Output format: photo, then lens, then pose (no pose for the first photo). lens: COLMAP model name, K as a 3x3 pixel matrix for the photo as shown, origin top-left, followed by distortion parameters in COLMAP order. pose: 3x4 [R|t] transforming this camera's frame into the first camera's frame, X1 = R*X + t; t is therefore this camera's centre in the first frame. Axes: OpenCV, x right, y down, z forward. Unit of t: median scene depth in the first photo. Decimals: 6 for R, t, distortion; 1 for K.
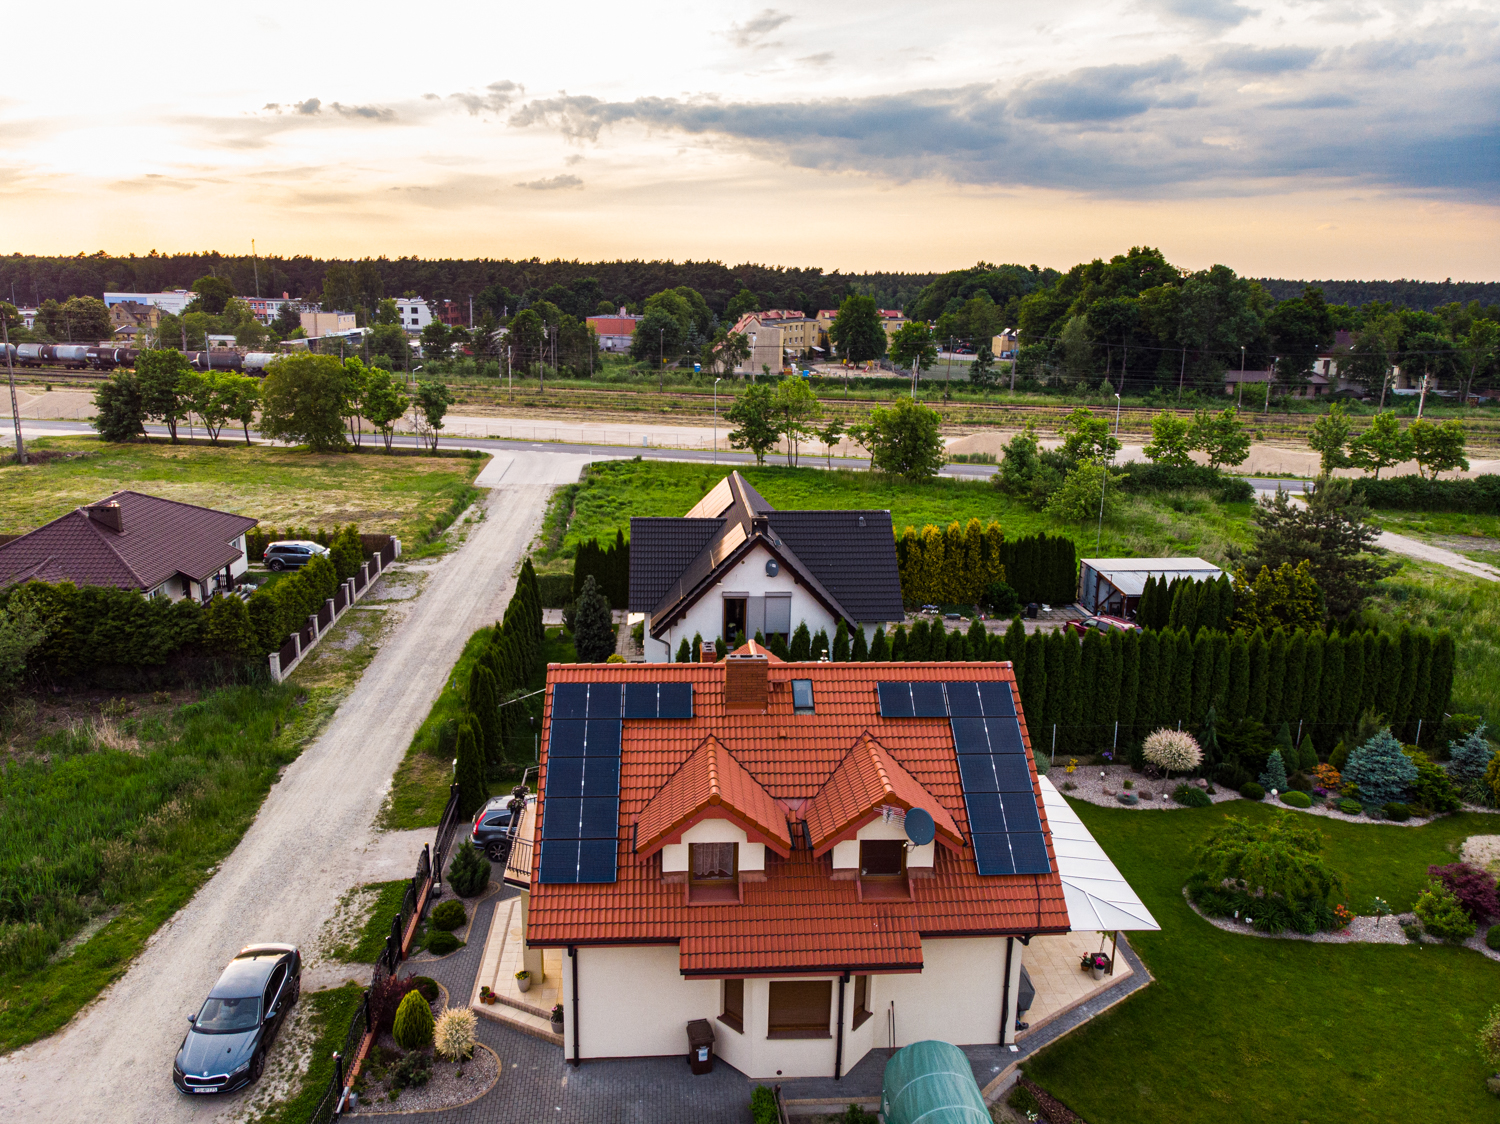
lens RADIAL K [[1111.2, 0, 751.7], [0, 1111.2, 562.1], [0, 0, 1]] dist [-0.007024, 0.019387]
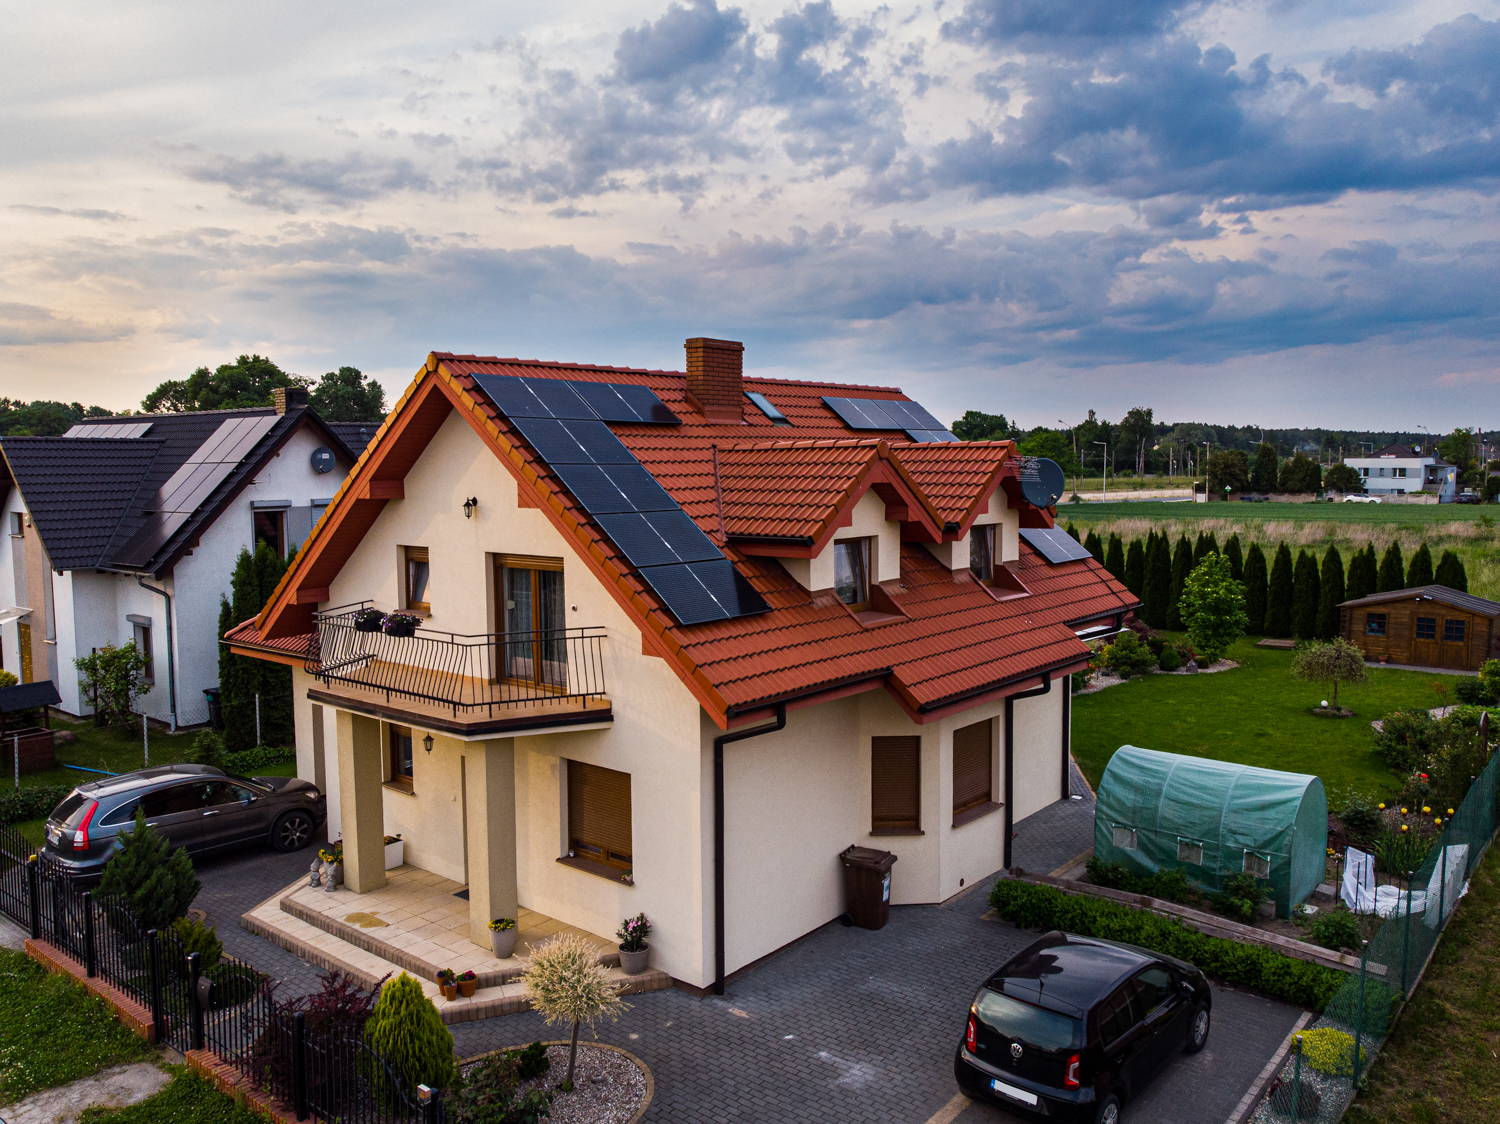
lens RADIAL K [[1163.1, 0, 751.2], [0, 1163.1, 533.6], [0, 0, 1]] dist [-0.003352, 0.008363]
pose [[0.696355, -0.073141, 0.713961, -0.374179], [0.196658, 0.976165, -0.091806, 0.200364], [-0.690229, 0.204336, 0.694141, 0.380114]]
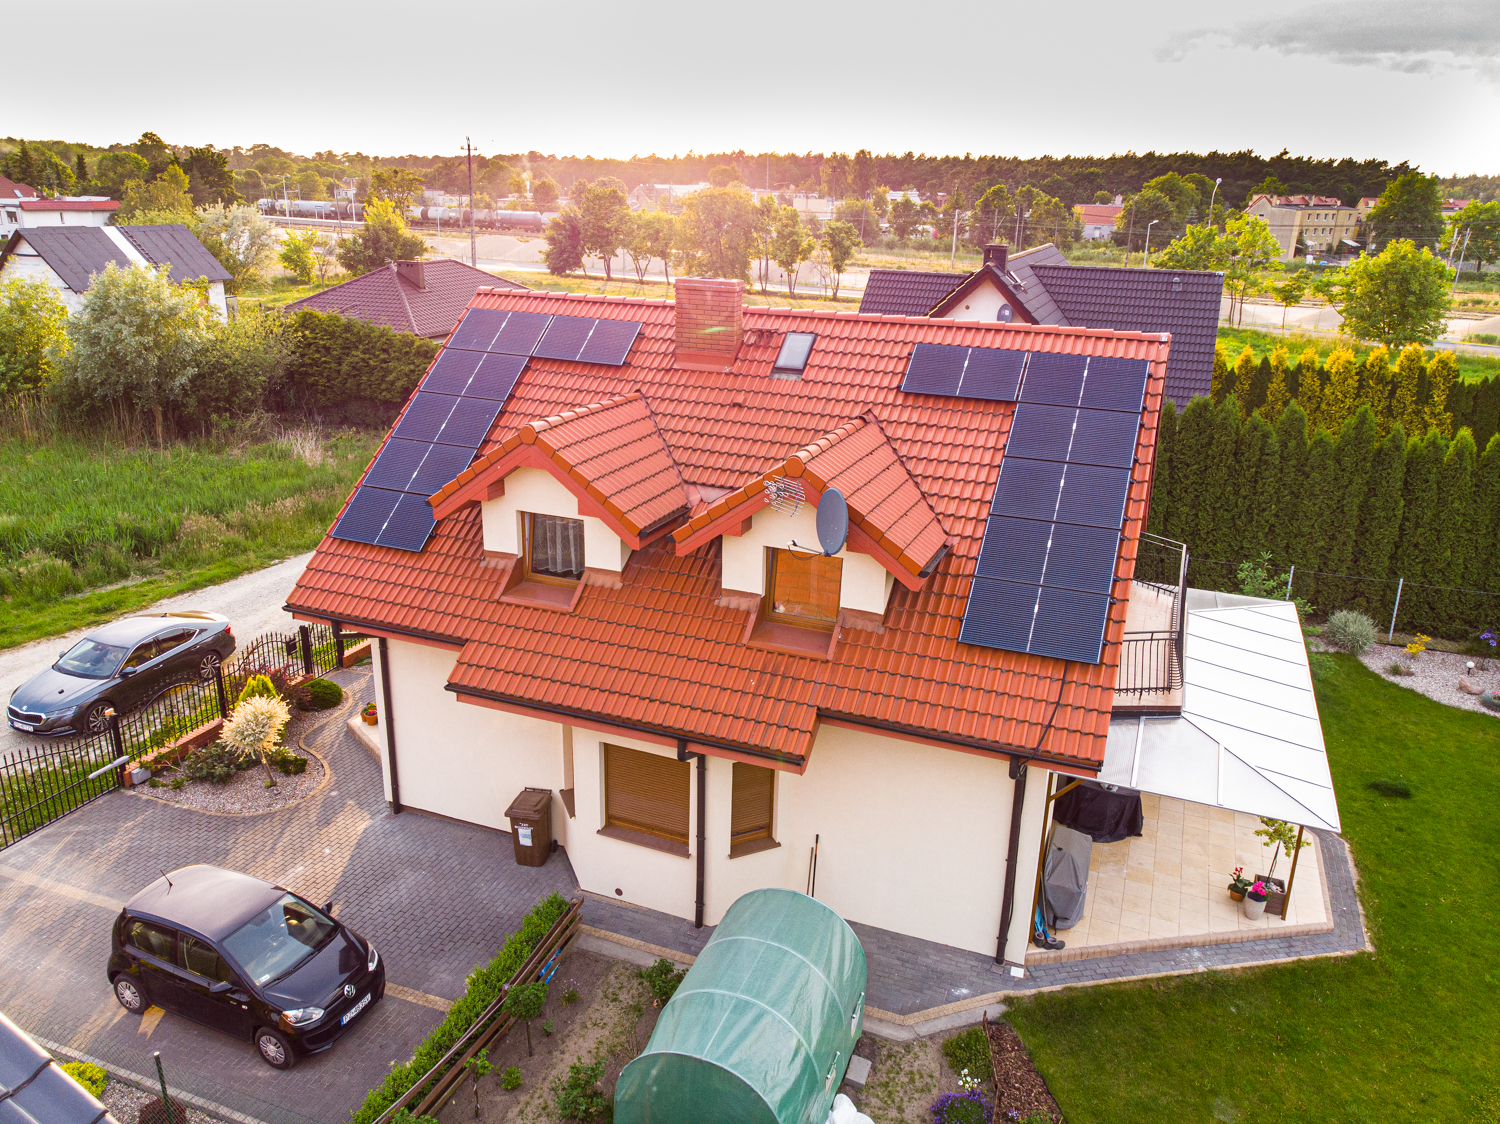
lens RADIAL K [[1111.2, 0, 750.0], [0, 1111.2, 559.4], [0, 0, 1]] dist [-0.007024, 0.019387]
pose [[0.900101, 0.141038, -0.412221, 0.226423], [-0.113486, 0.989390, 0.090711, 0.137443], [0.420641, -0.034868, 0.906557, 0.309230]]
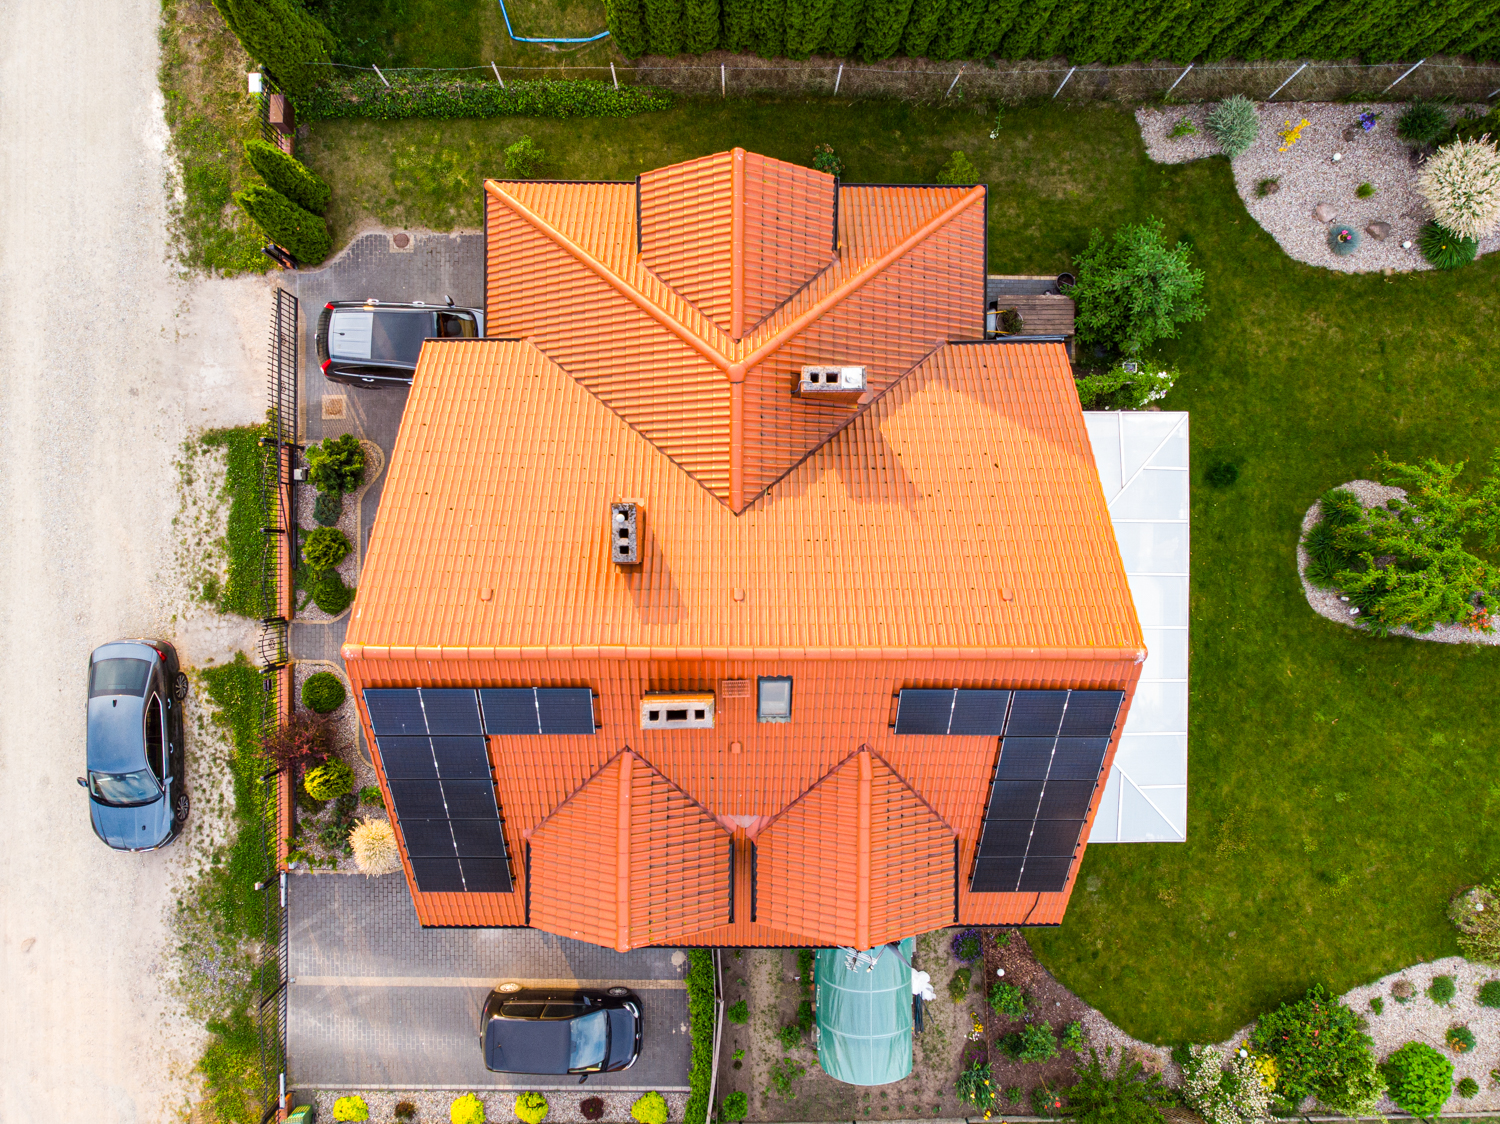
lens RADIAL K [[1111.2, 0, 747.6], [0, 1111.2, 558.3], [0, 0, 1]] dist [-0.007024, 0.019387]
pose [[0.996858, 0.079148, -0.003039, 0.020234], [-0.016750, 0.248150, 0.968577, -0.370731], [0.077415, -0.965483, 0.248696, 0.693302]]
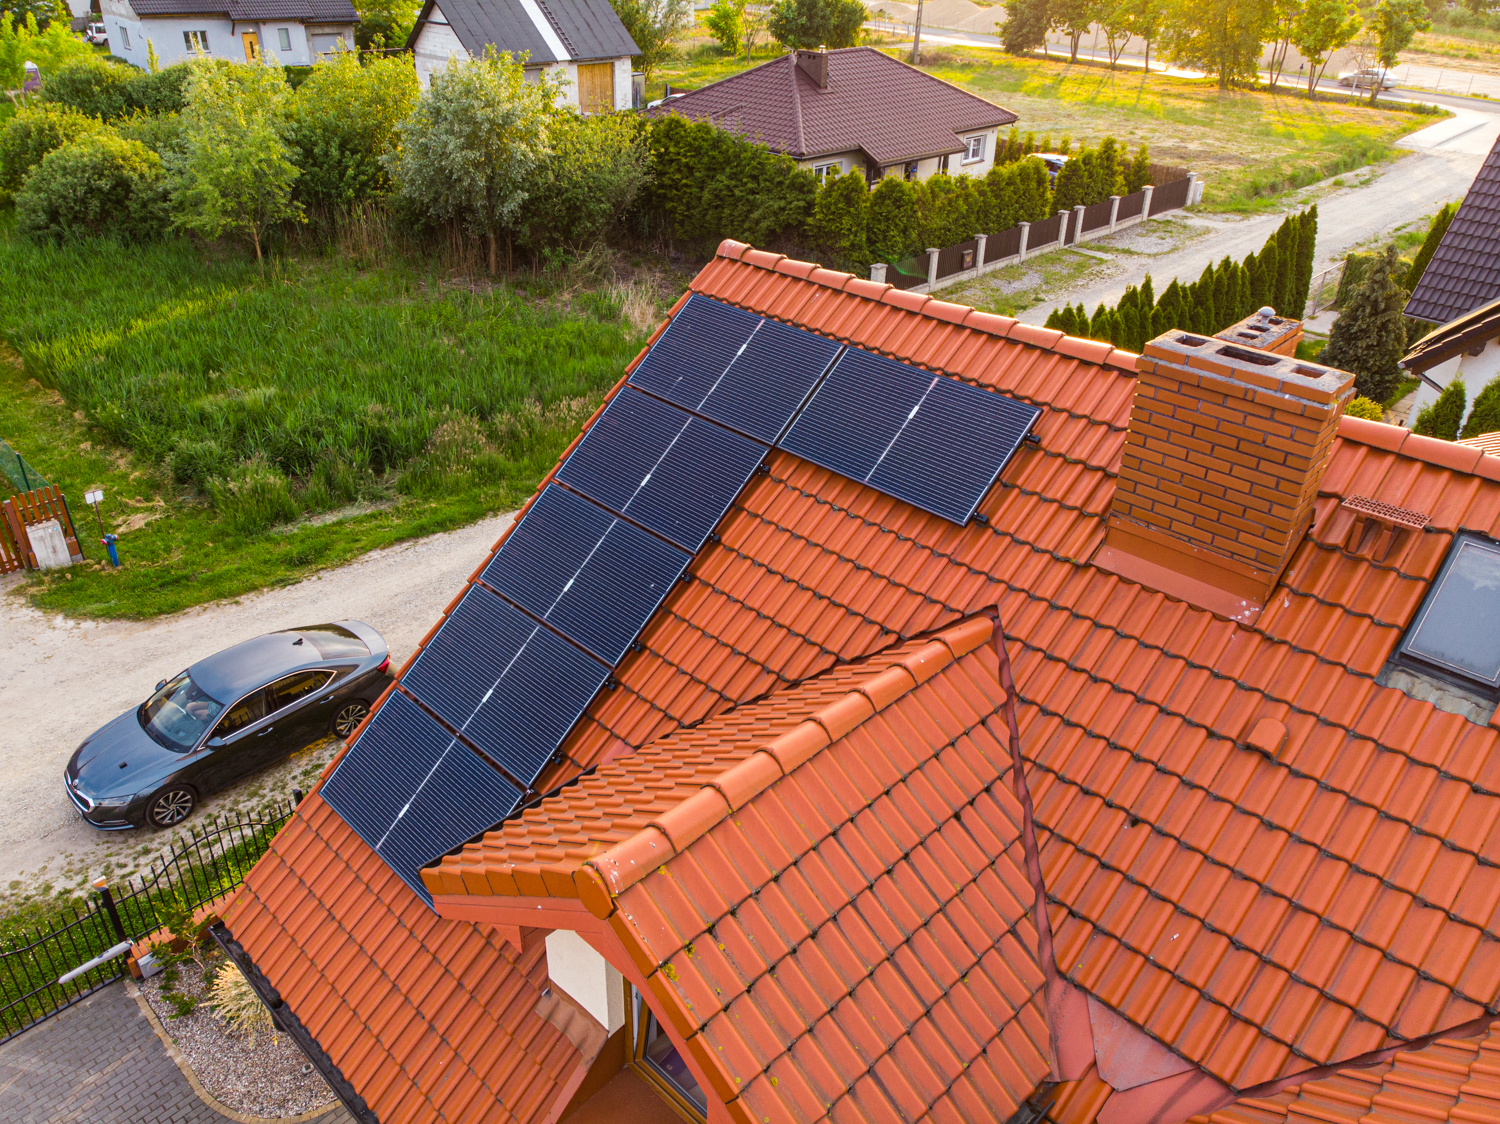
lens RADIAL K [[1111.2, 0, 749.0], [0, 1111.2, 557.0], [0, 0, 1]] dist [-0.007024, 0.019387]
pose [[0.667620, 0.370088, -0.646002, 0.065298], [-0.195324, 0.924370, 0.327701, 0.051230], [0.718424, -0.092600, 0.689415, 0.568154]]
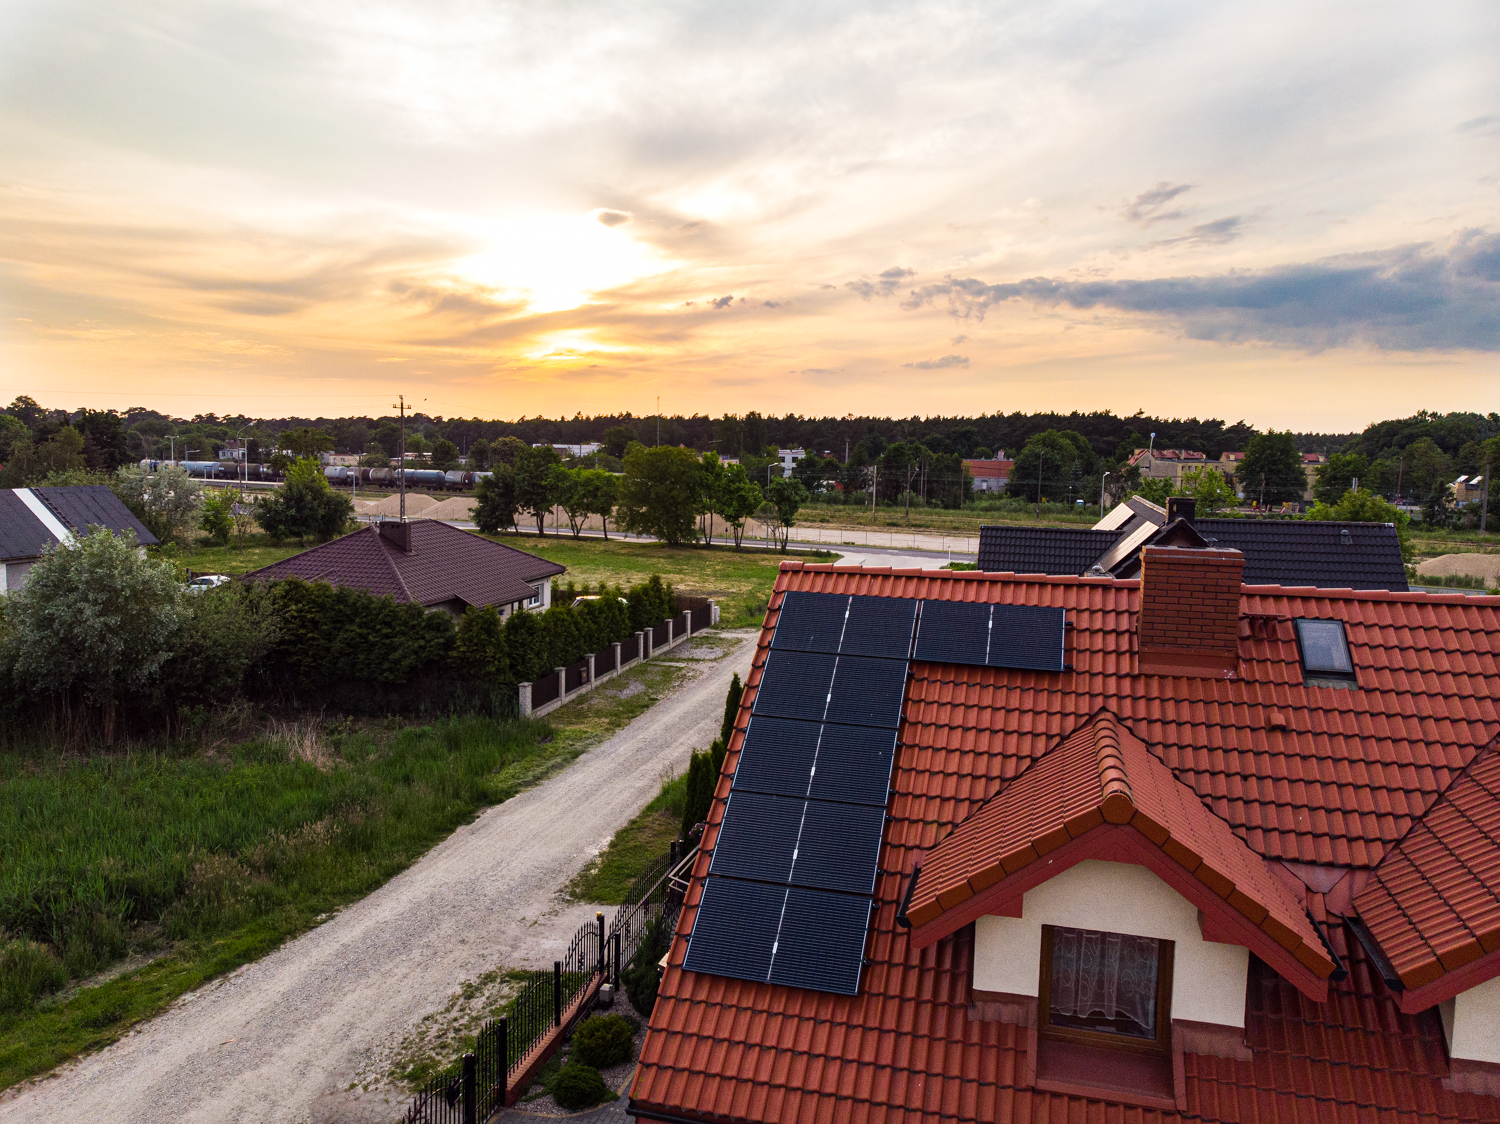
lens RADIAL K [[1111.2, 0, 750.4], [0, 1111.2, 558.4], [0, 0, 1]] dist [-0.007024, 0.019387]
pose [[0.944035, 0.030812, -0.328403, -0.019064], [-0.081308, 0.986642, -0.141160, 0.125176], [0.319667, 0.159962, 0.933930, 0.381004]]
